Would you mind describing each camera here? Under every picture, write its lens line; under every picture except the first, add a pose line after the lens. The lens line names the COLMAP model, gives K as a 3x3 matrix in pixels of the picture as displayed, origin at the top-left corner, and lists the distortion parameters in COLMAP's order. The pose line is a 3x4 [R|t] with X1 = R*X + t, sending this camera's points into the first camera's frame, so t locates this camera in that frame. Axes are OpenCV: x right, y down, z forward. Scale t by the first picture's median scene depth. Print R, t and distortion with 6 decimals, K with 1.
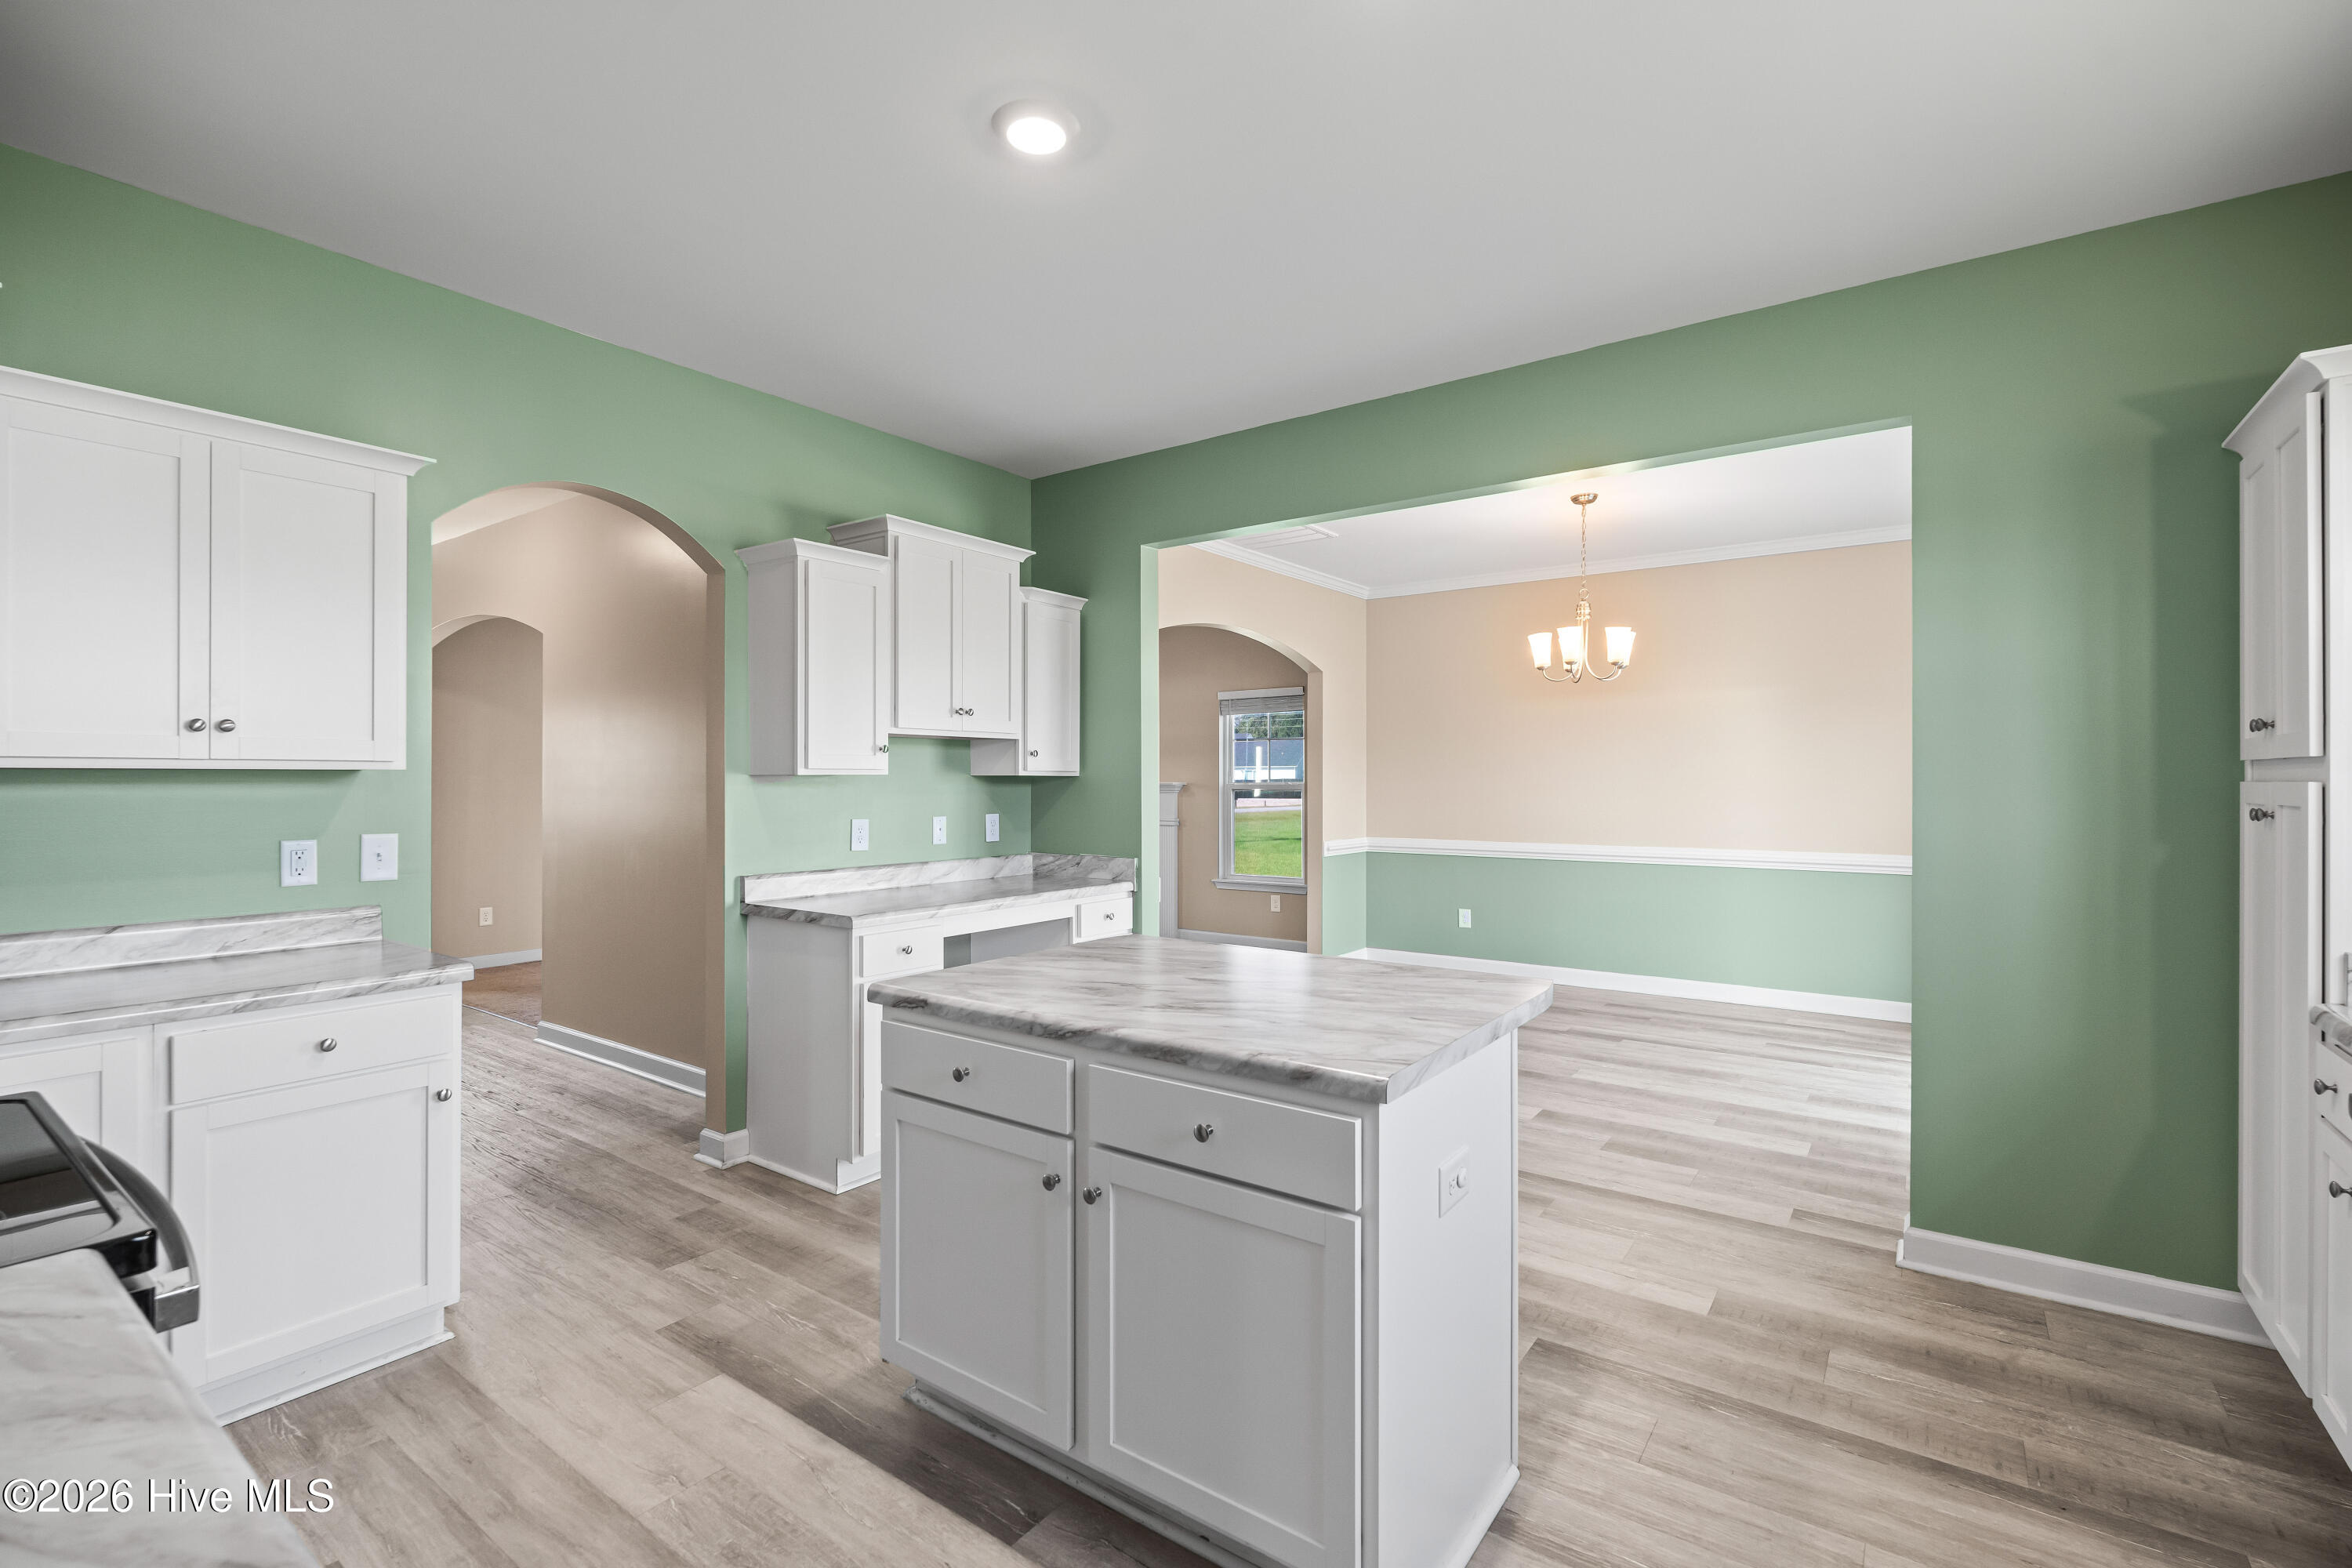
lens RADIAL K [[1048.9, 0, 1173.3], [0, 1048.9, 780.5], [0, 0, 1]] dist [-0.001953, 0.000133]
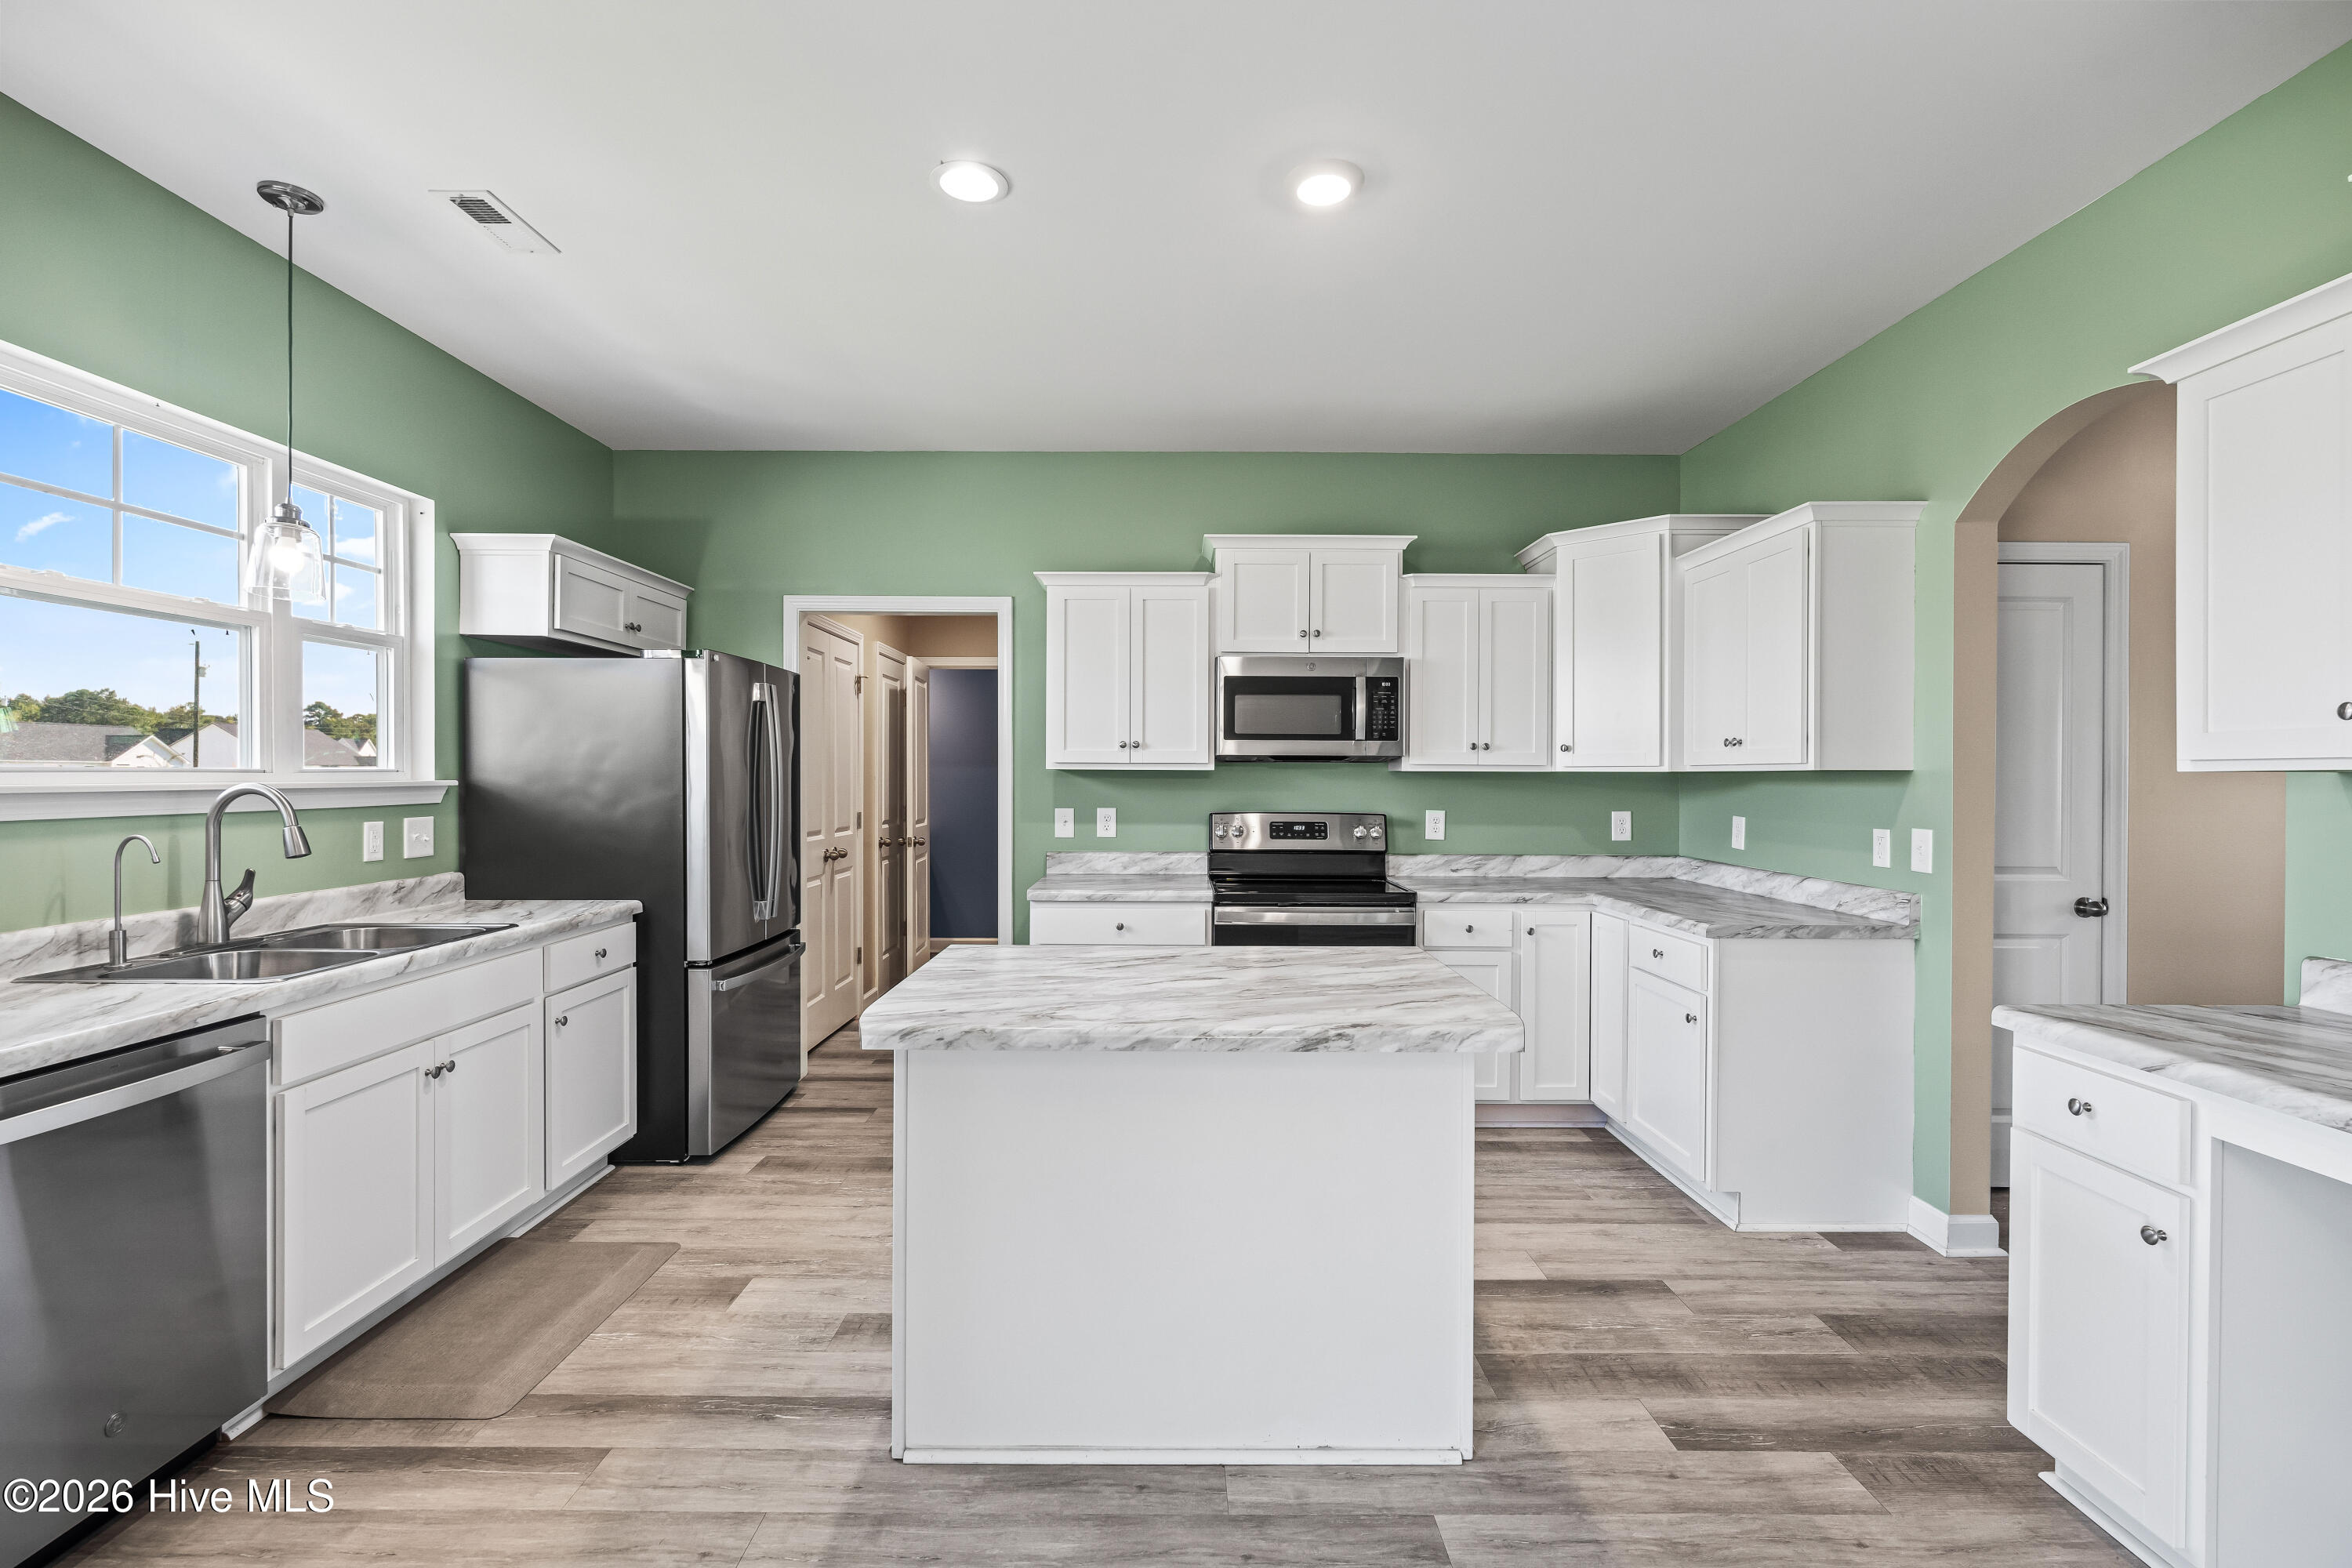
lens RADIAL K [[1043.9, 0, 1174.1], [0, 1043.9, 780.0], [0, 0, 1]] dist [-0.002554, 0.000205]
pose [[-0.803557, -0.001629, -0.595226, 0.512389], [-0.004856, 0.999981, 0.003820, -0.000119], [0.595208, 0.005960, -0.803549, 1.419325]]
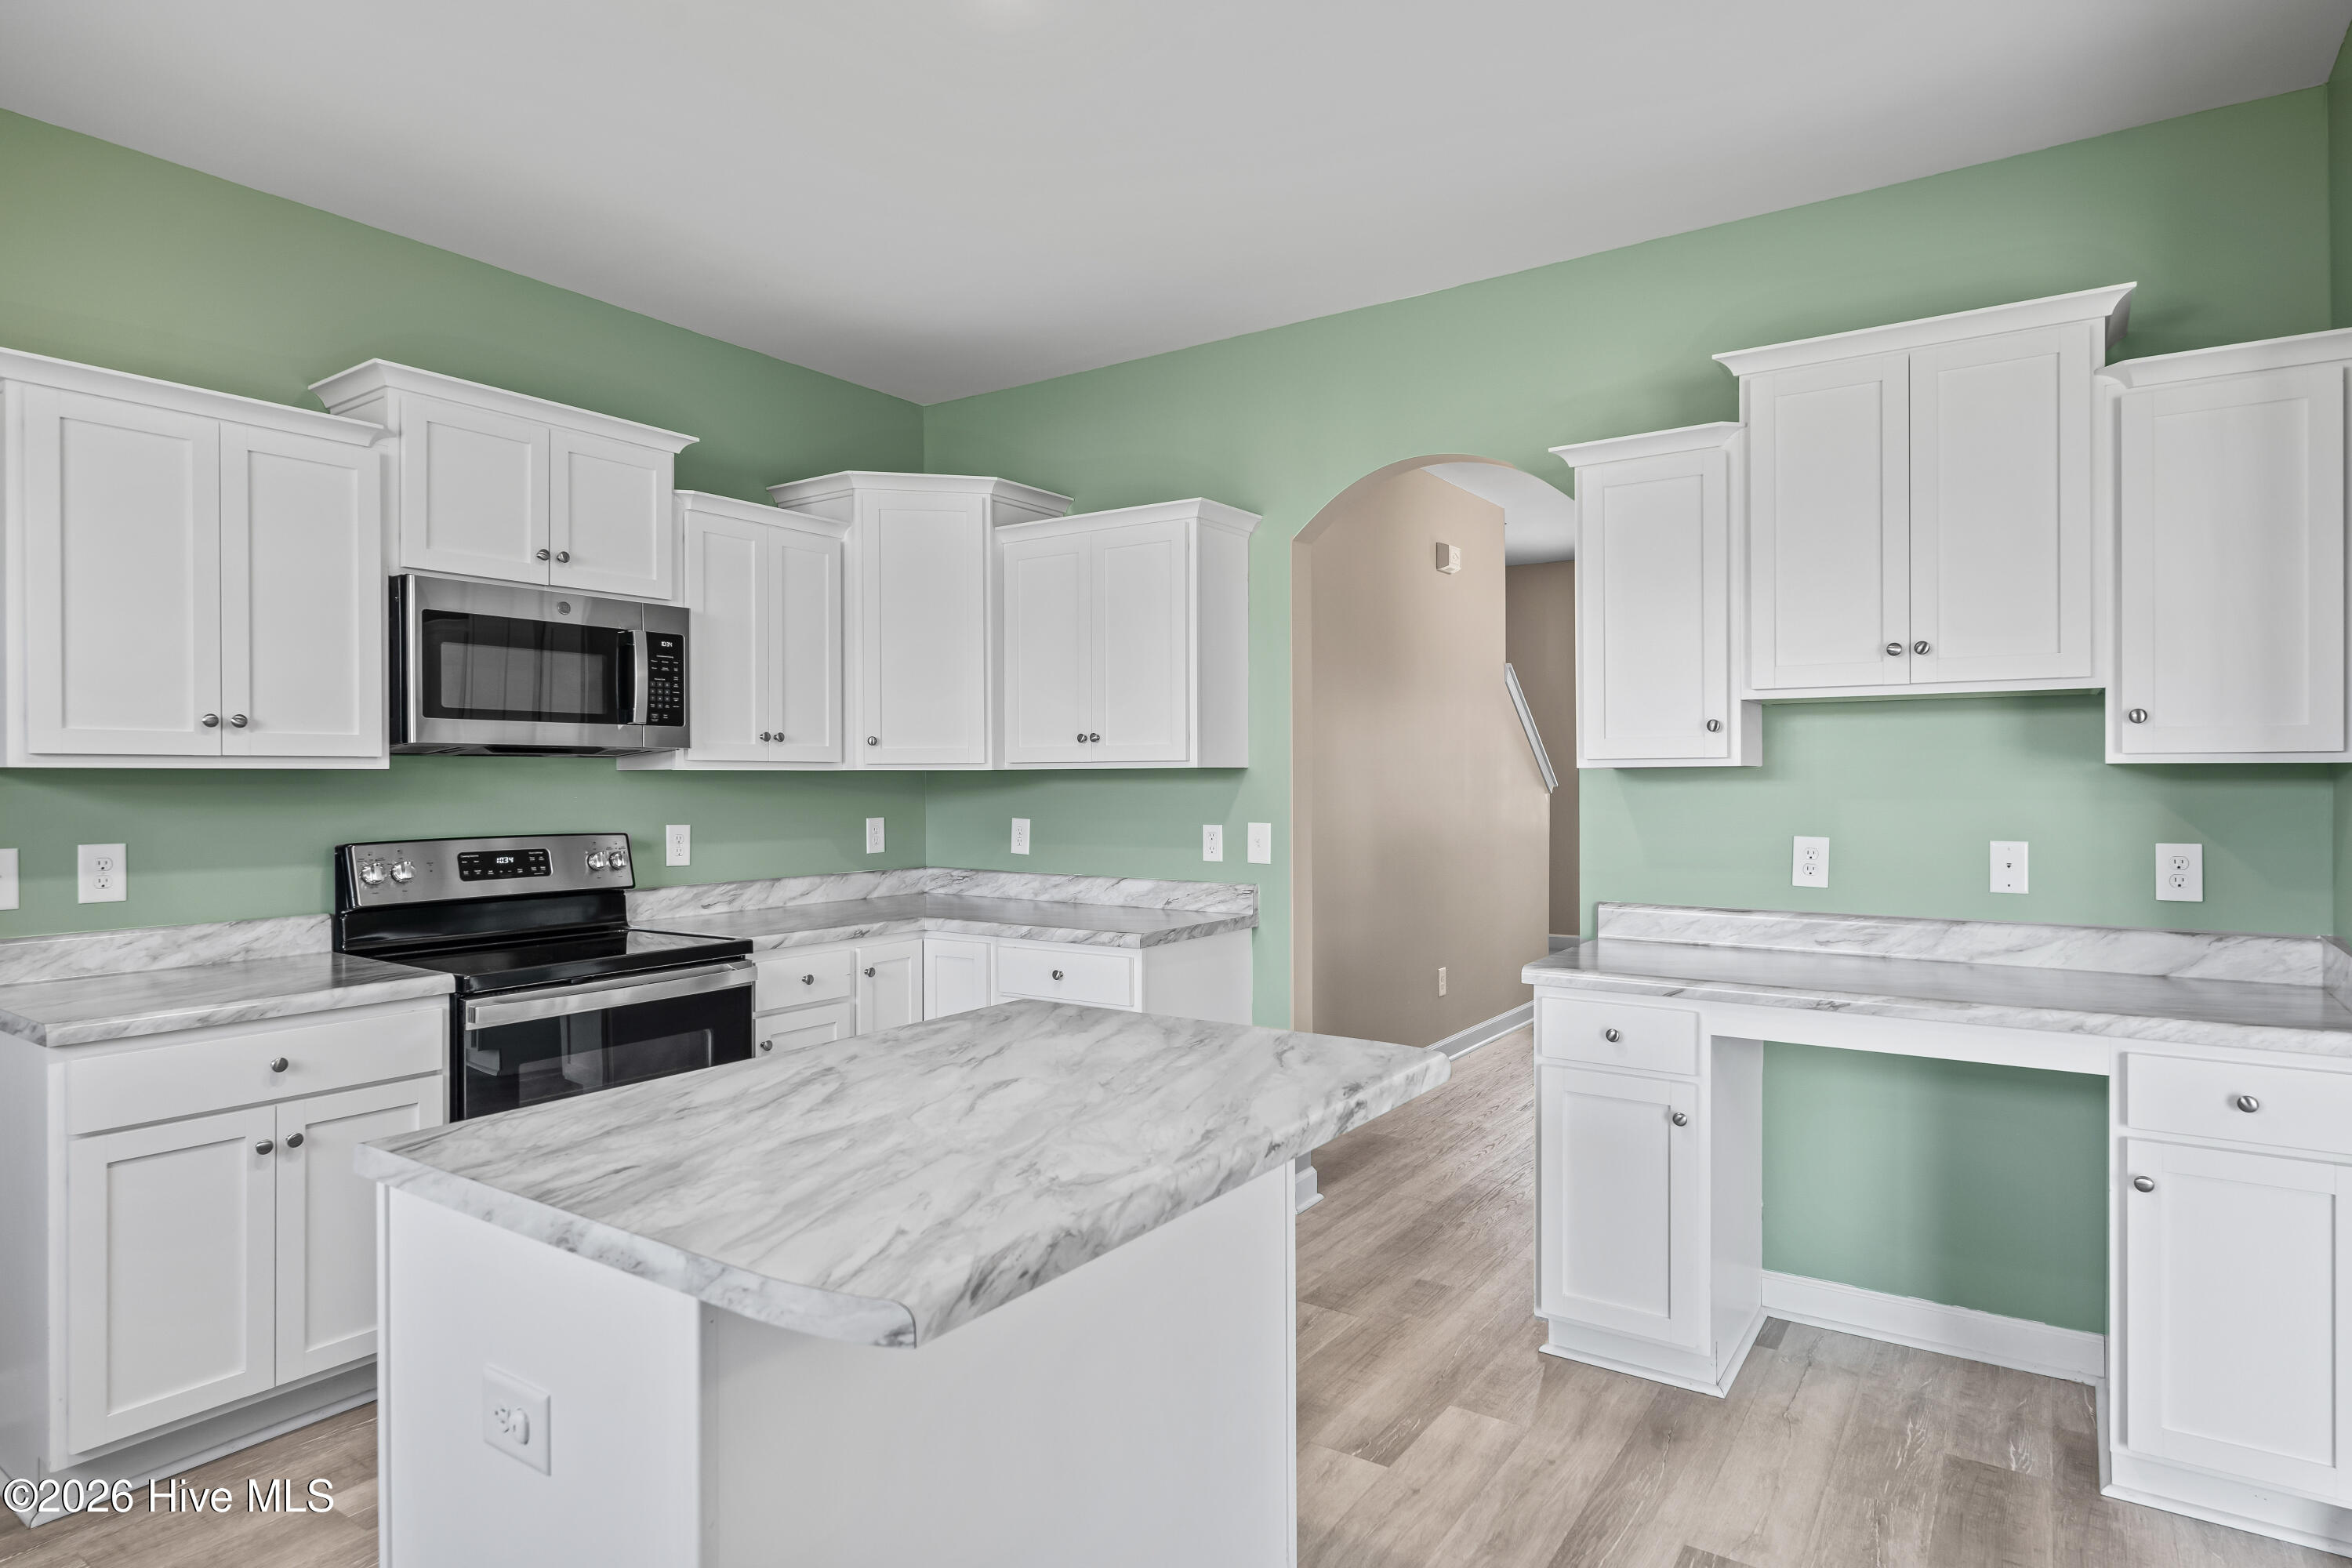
lens RADIAL K [[1286.5, 0, 1171.4], [0, 1286.5, 780.6], [0, 0, 1]] dist [-0.000822, 0.001141]
pose [[0.031189, 0.002401, -0.999511, 0.664600], [0.003423, 0.999991, 0.002509, 0.000392], [0.999508, -0.003500, 0.031180, 0.867159]]
